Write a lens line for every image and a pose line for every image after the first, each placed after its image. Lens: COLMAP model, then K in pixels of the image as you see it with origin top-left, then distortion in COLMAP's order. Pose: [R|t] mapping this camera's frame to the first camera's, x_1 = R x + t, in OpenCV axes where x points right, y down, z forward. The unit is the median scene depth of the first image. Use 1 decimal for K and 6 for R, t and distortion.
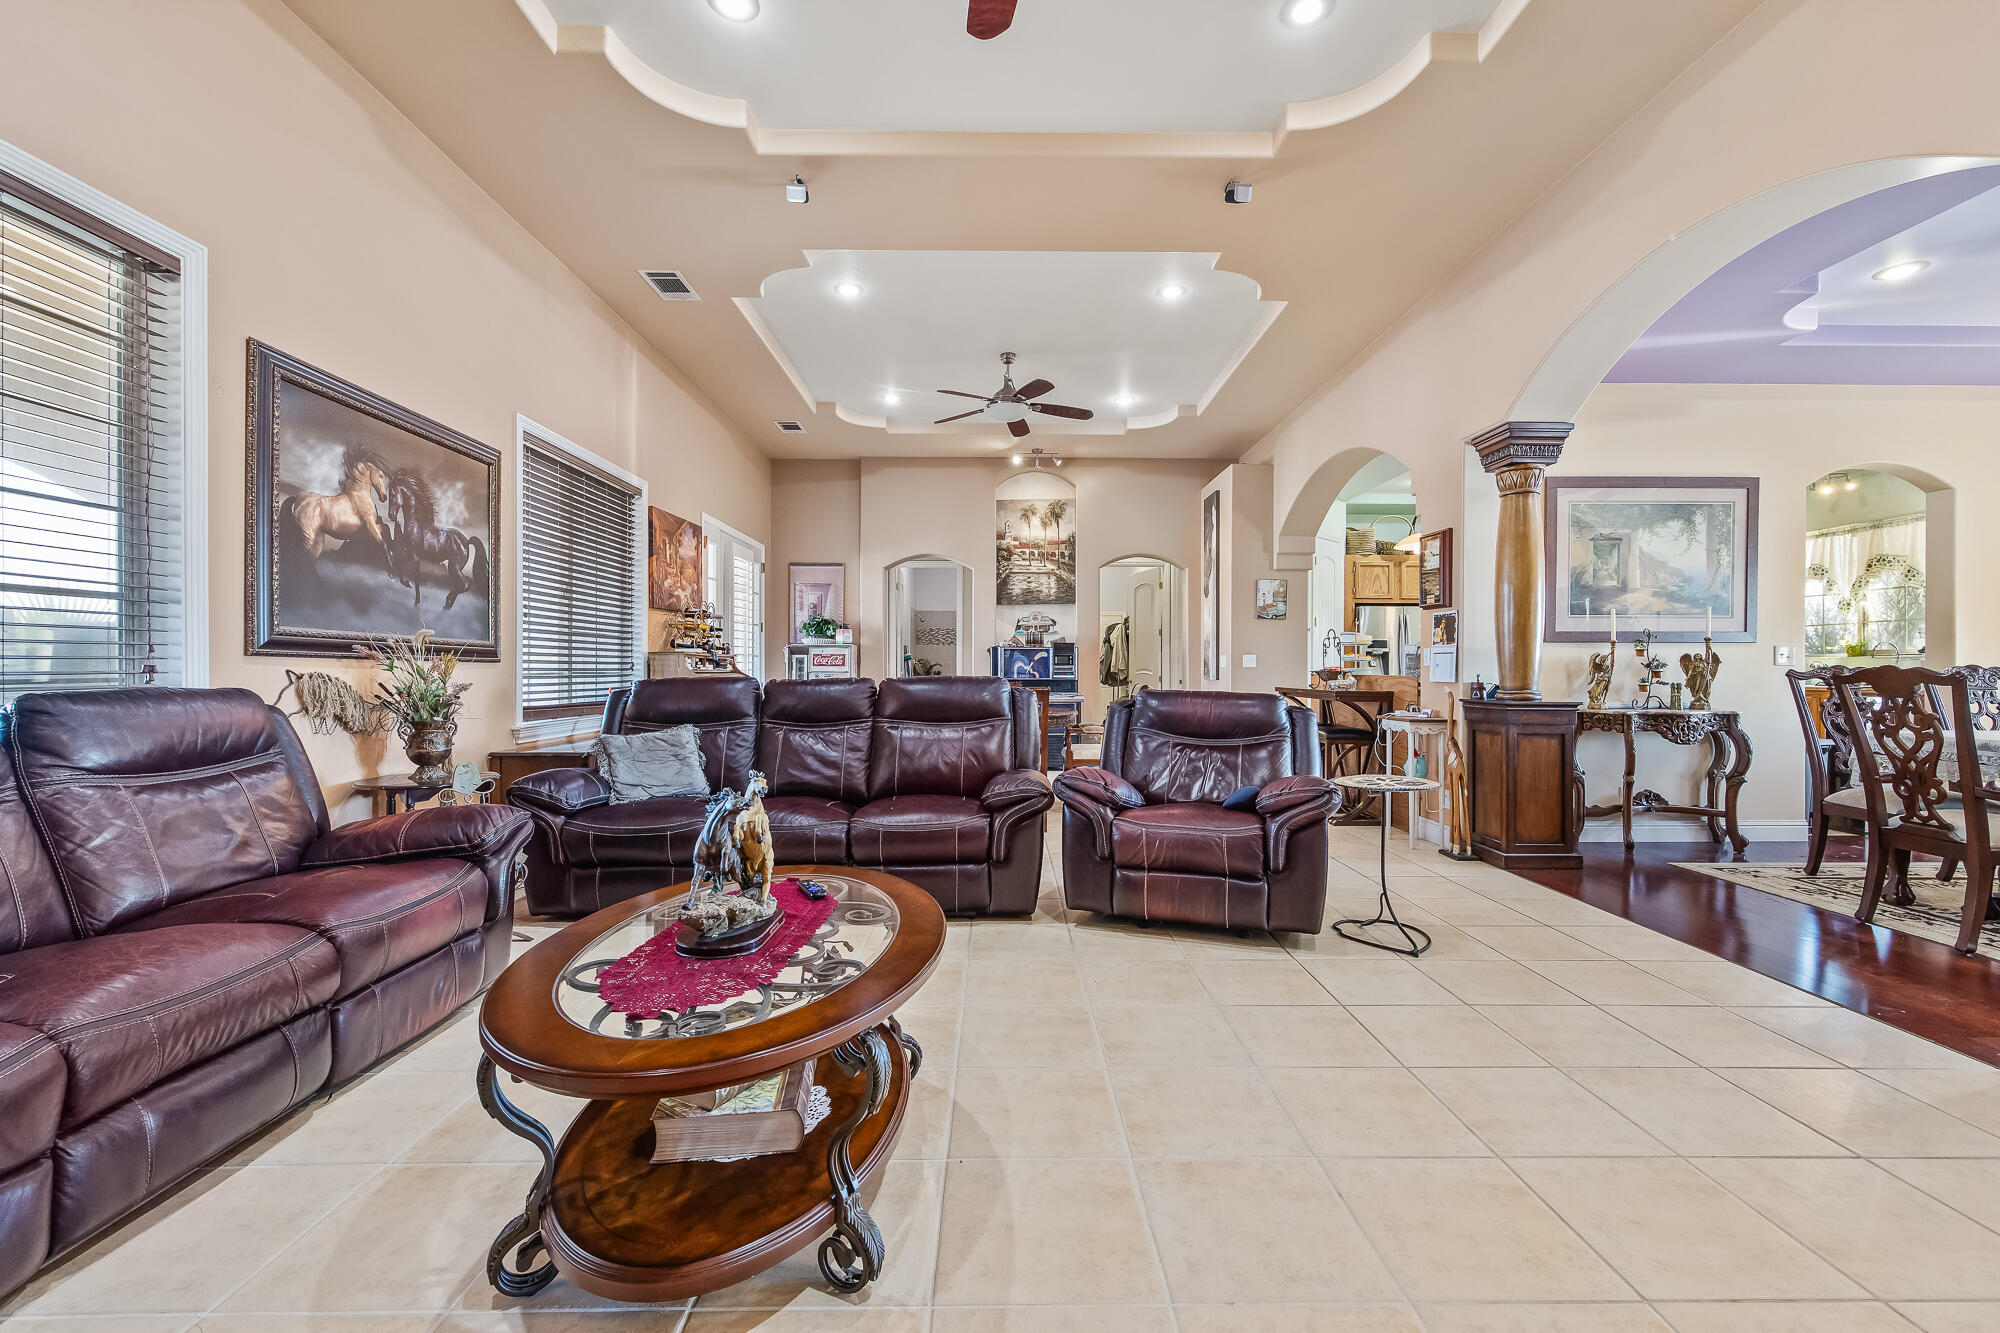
lens RADIAL K [[817.6, 0, 996.4], [0, 817.6, 673.7], [0, 0, 1]] dist [0.001997, -0.000488]
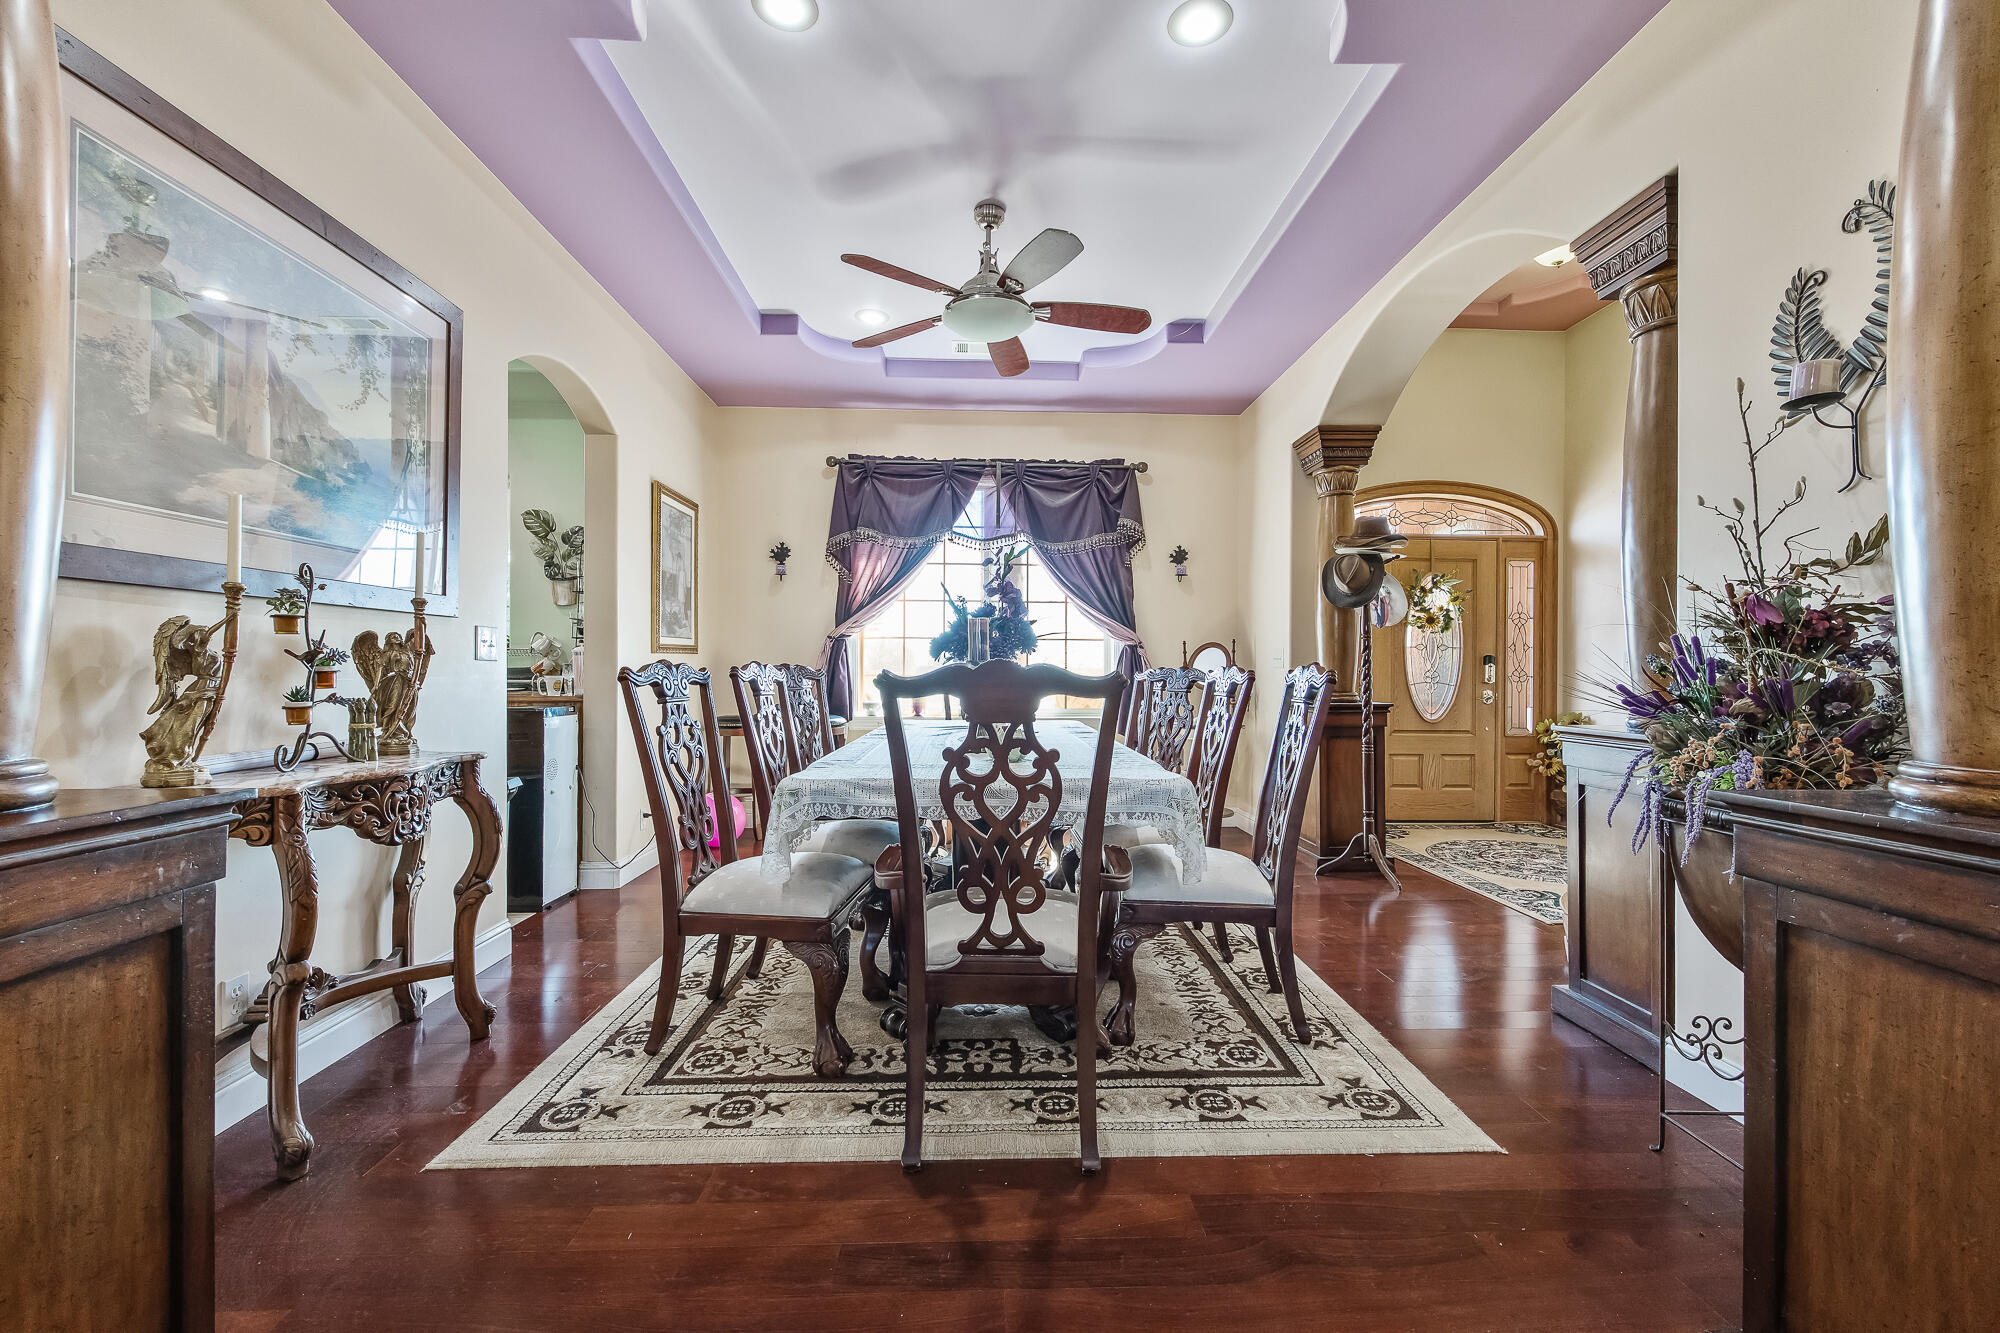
lens RADIAL K [[817.6, 0, 1006.8], [0, 817.6, 676.6], [0, 0, 1]] dist [0.001997, -0.000488]
pose [[-0.035894, -0.009707, 0.999308, 0.388558], [0.002784, 0.999948, 0.009813, -0.003636], [-0.999352, 0.003134, -0.035865, 0.676019]]
